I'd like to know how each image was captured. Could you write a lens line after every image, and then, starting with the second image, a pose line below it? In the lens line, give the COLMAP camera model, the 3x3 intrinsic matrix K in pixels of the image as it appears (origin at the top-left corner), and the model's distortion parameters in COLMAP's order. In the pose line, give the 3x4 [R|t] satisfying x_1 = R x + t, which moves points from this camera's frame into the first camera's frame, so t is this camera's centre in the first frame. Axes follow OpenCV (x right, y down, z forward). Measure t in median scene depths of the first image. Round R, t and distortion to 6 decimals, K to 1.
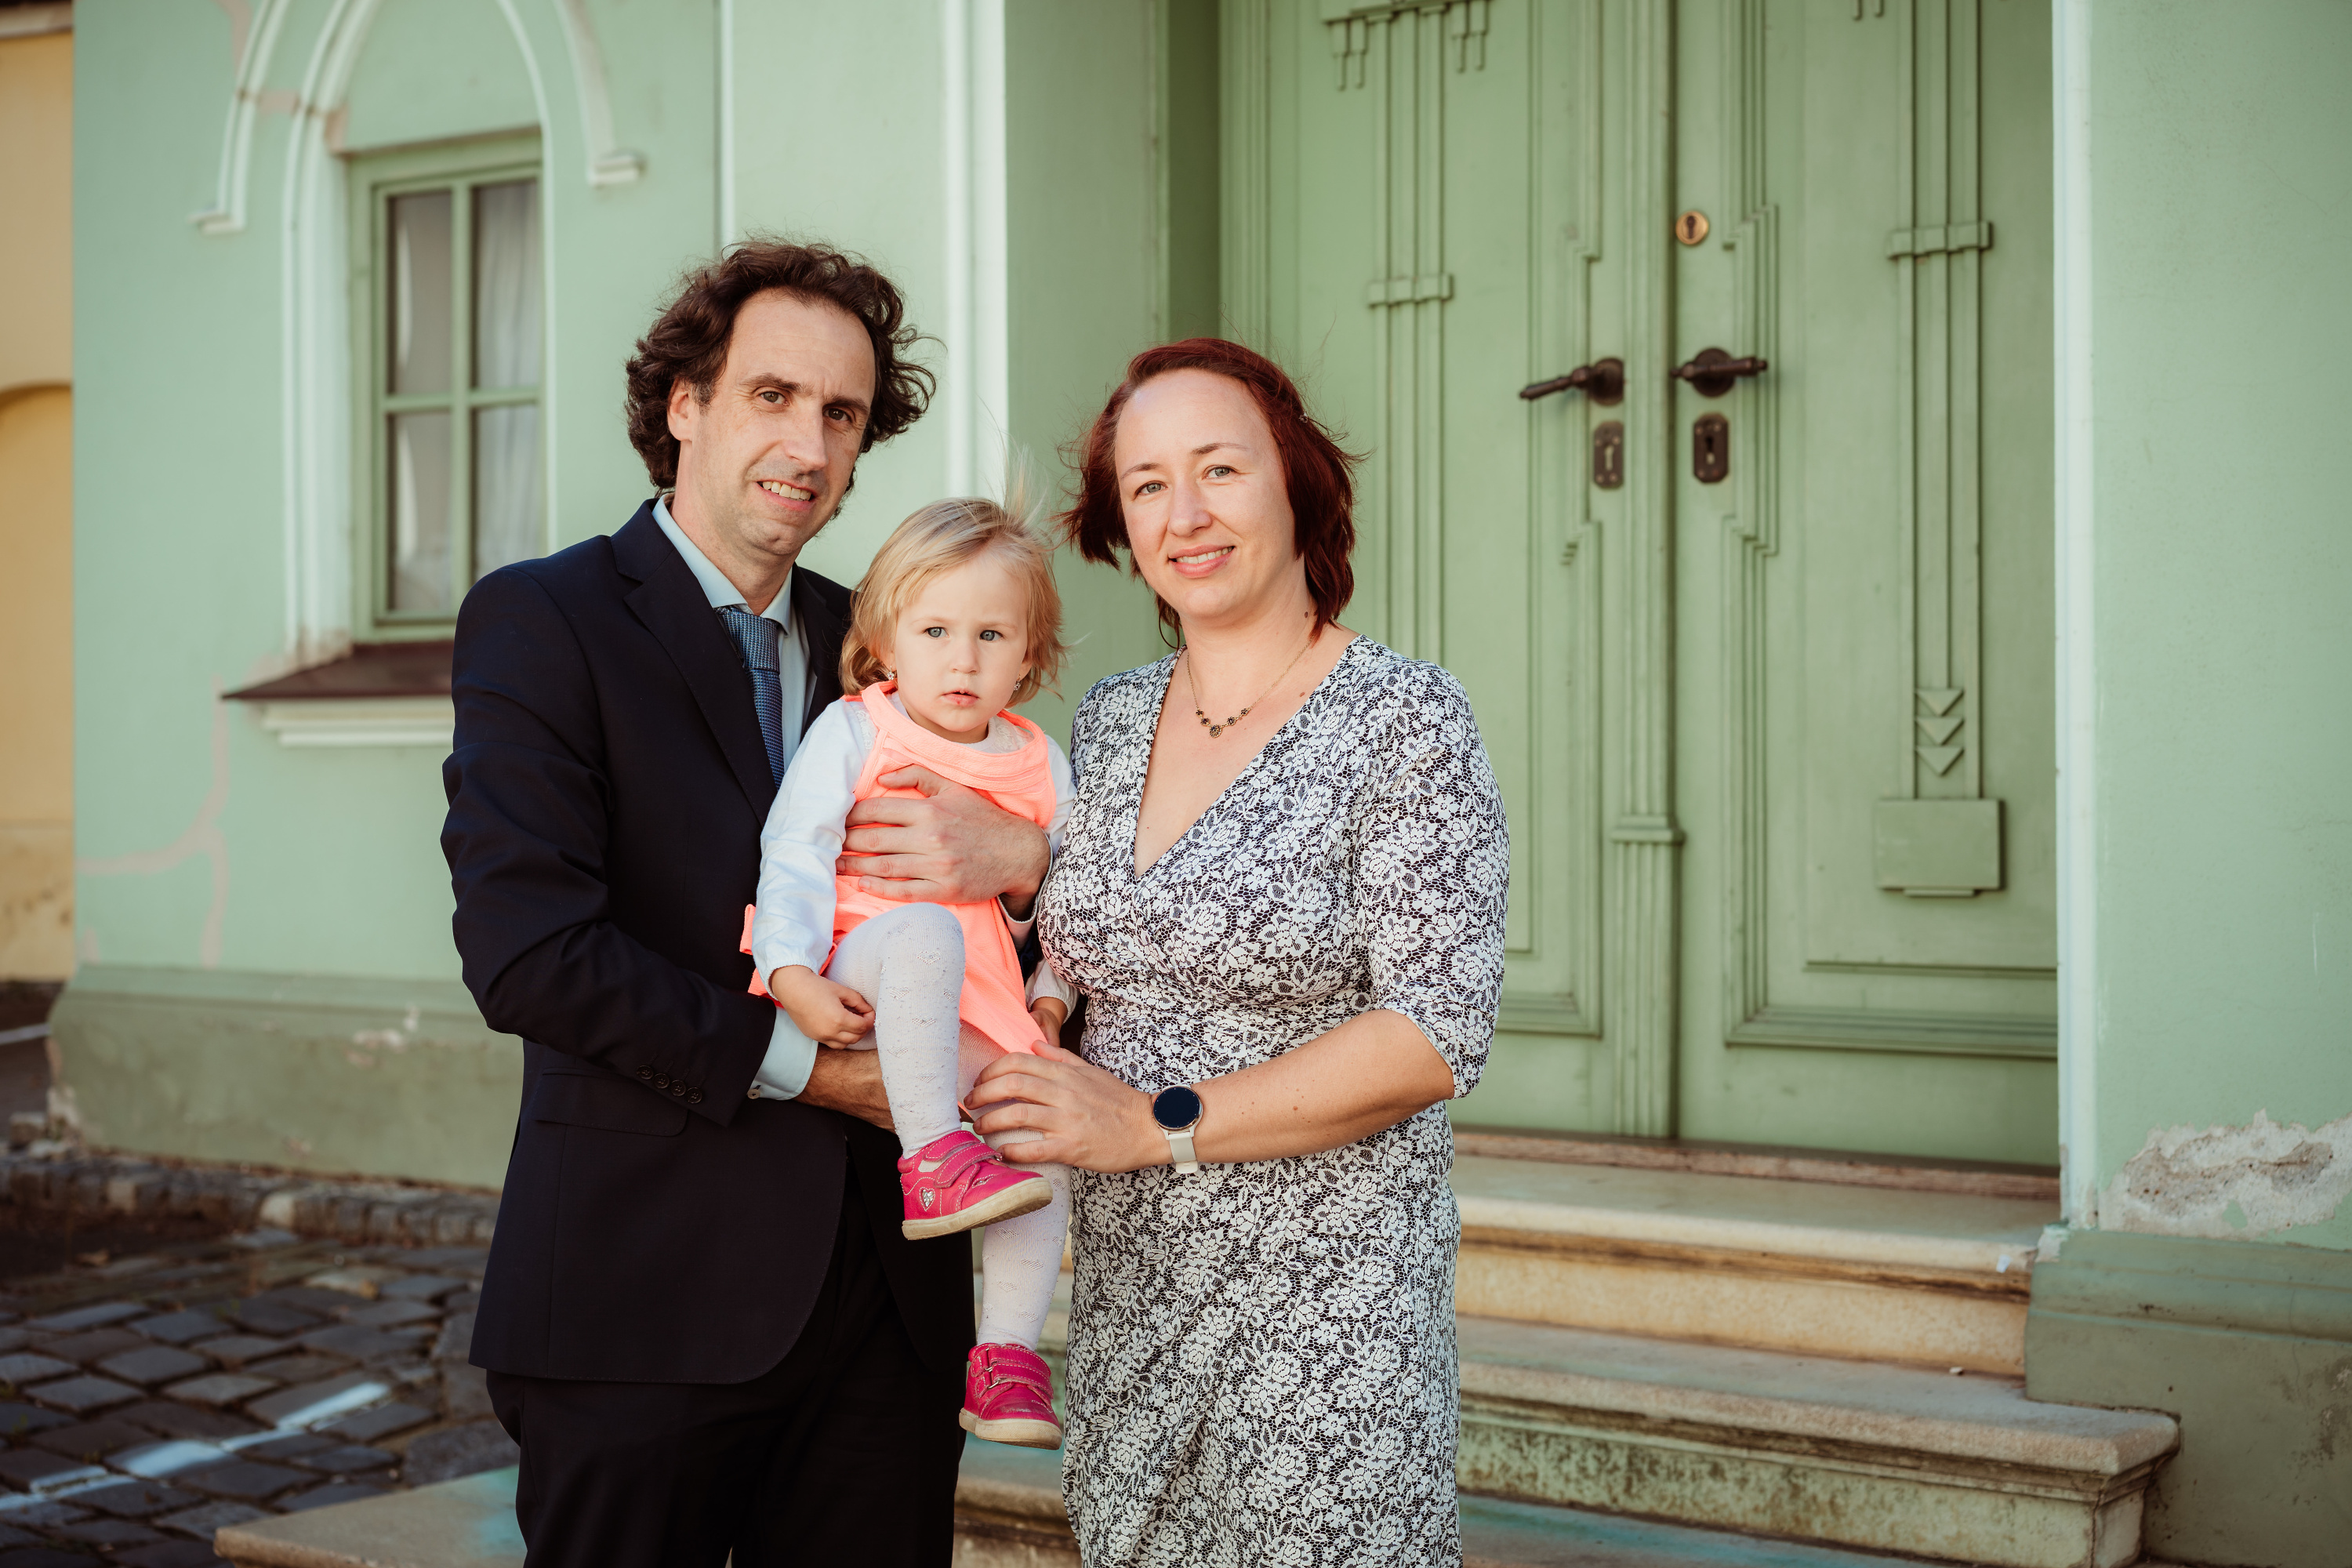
lens RADIAL K [[3635.0, 0, 1174.6], [0, 3635.0, 780.5], [0, 0, 1]] dist [0.123900, -0.792354]
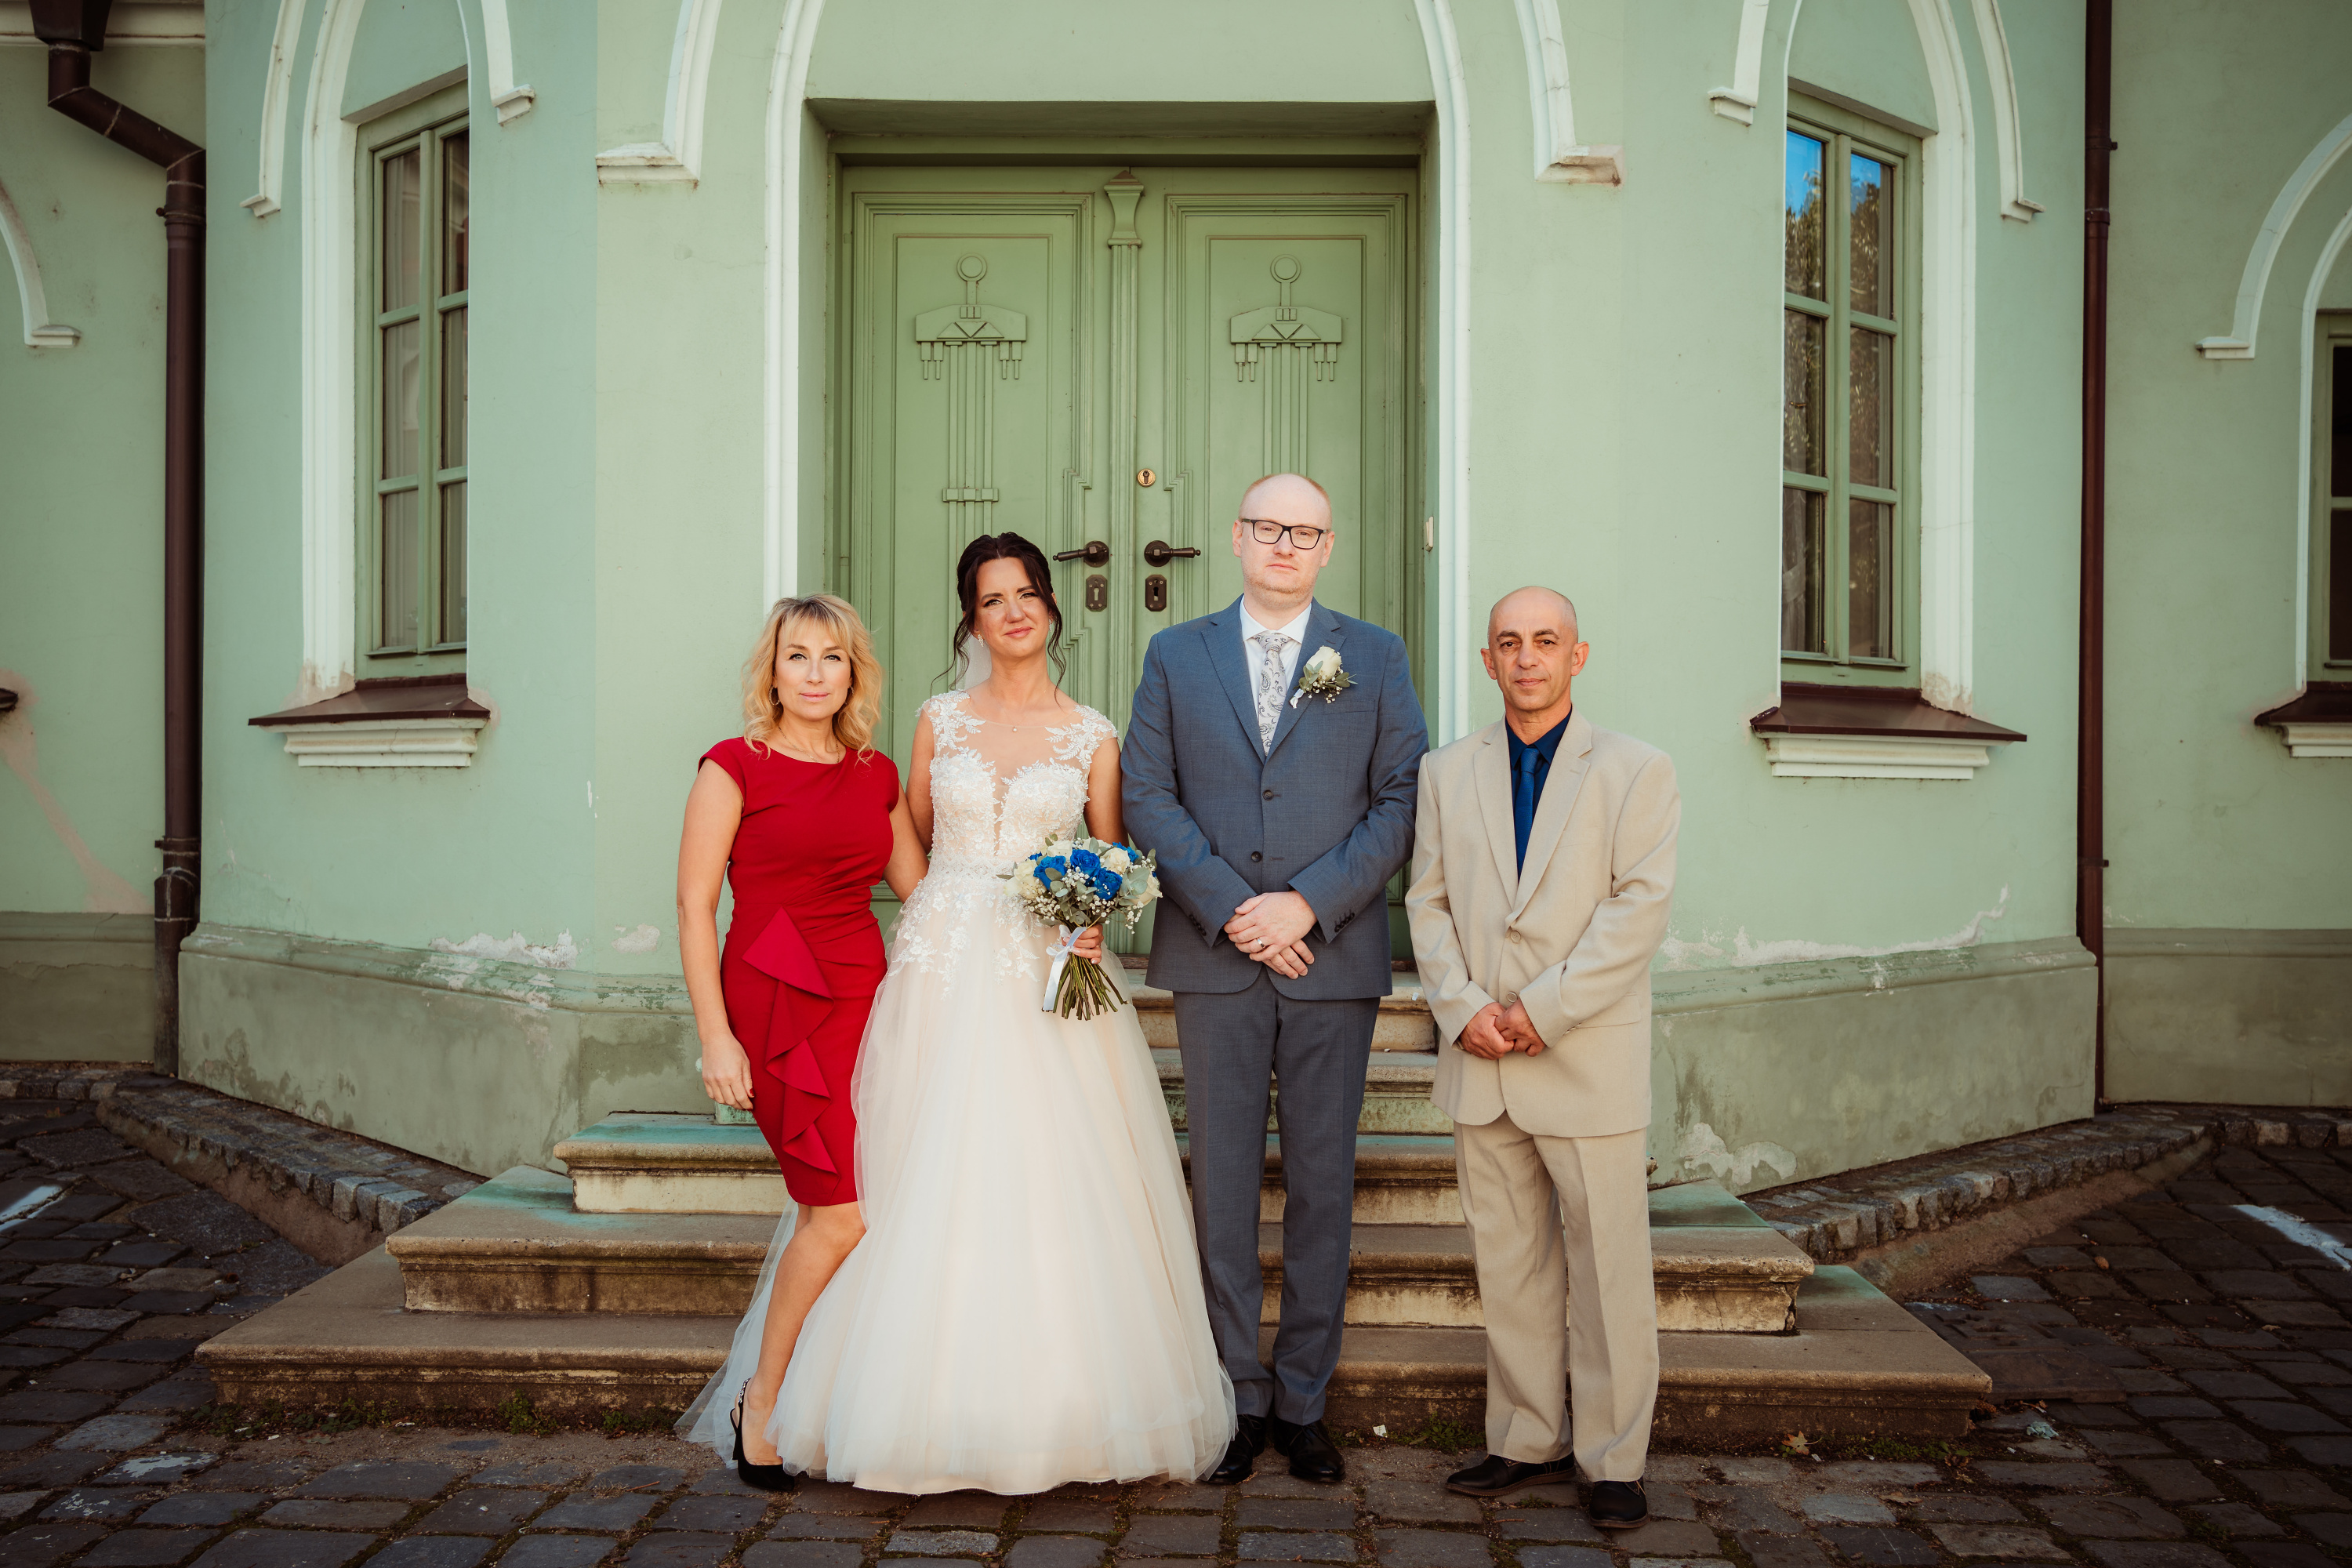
lens RADIAL K [[2379.3, 0, 1185.6], [0, 2379.3, 770.3], [0, 0, 1]] dist [-0.029697, 0.161169]
pose [[0.808953, 0.010470, 0.587780, -0.560575], [-0.005560, 0.999933, -0.010159, 0.014325], [-0.587847, 0.004950, 0.808957, -0.019455]]
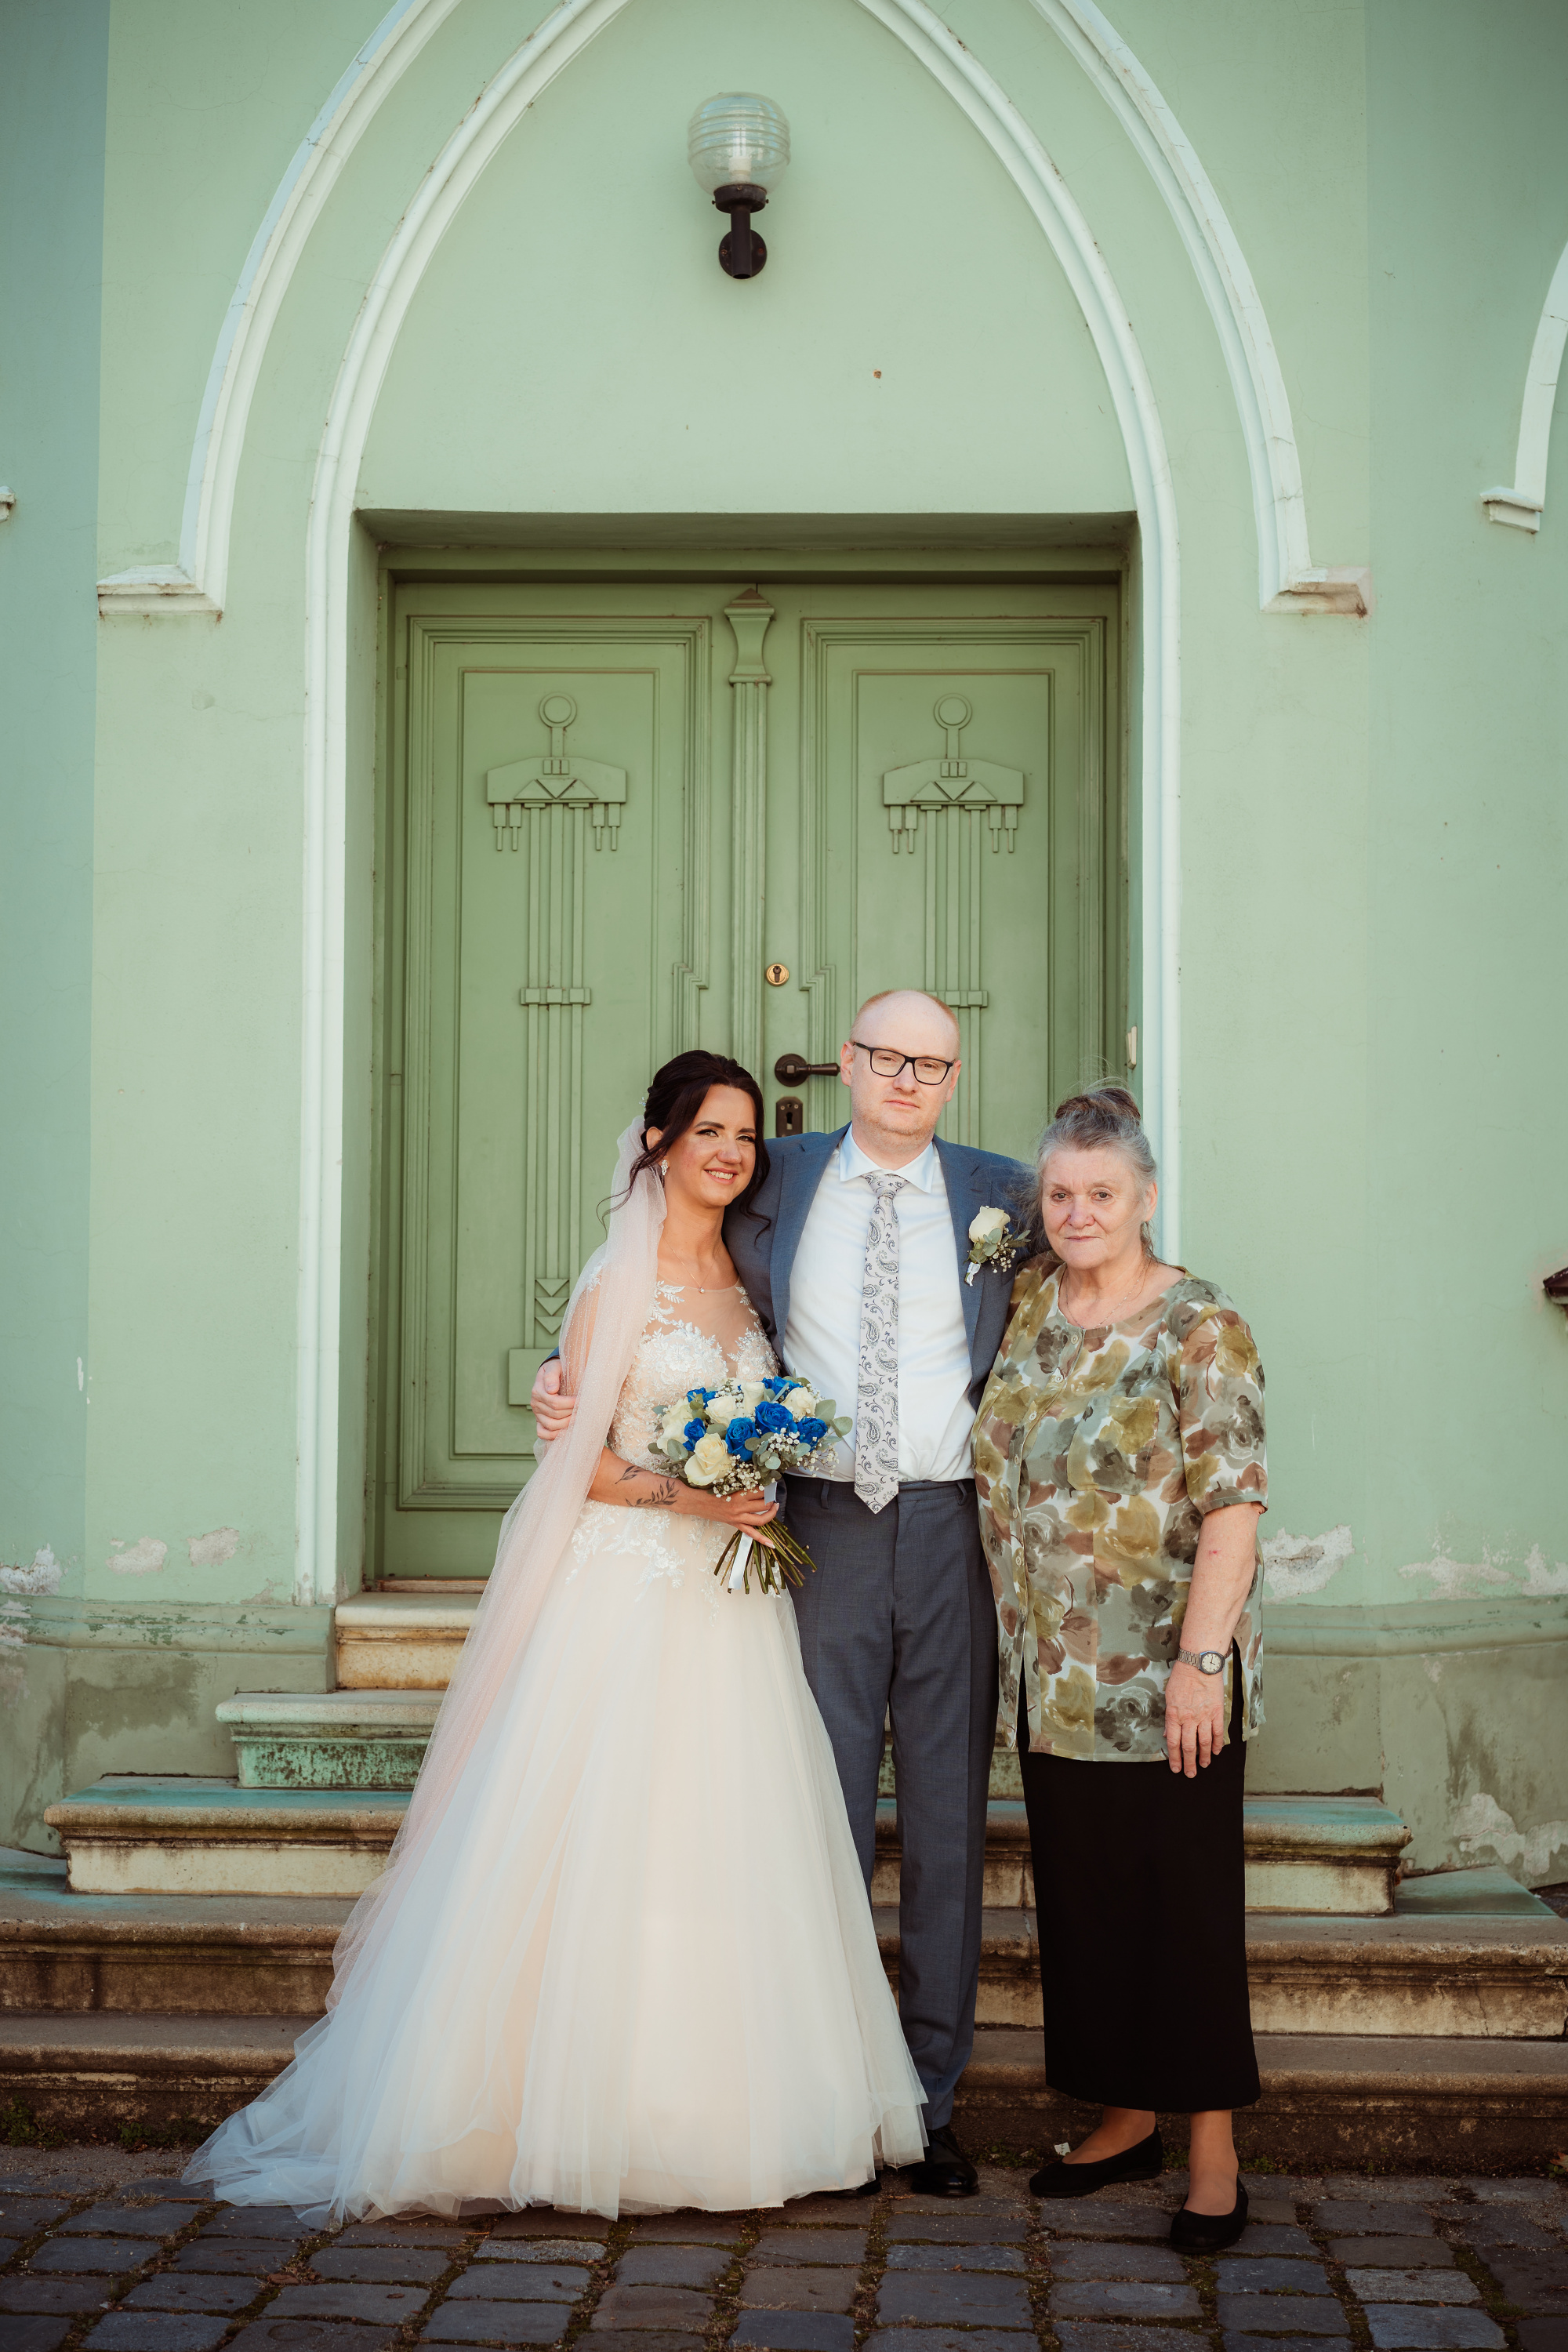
lens RADIAL K [[3624.9, 0, 789.0], [0, 3624.9, 1172.4], [0, 0, 1]] dist [0.146746, -1.018485]
pose [[0.815503, 0.038295, 0.577485, -0.706864], [-0.006199, 0.998329, -0.057448, 0.017102], [-0.578720, 0.043269, 0.814377, -0.222960]]
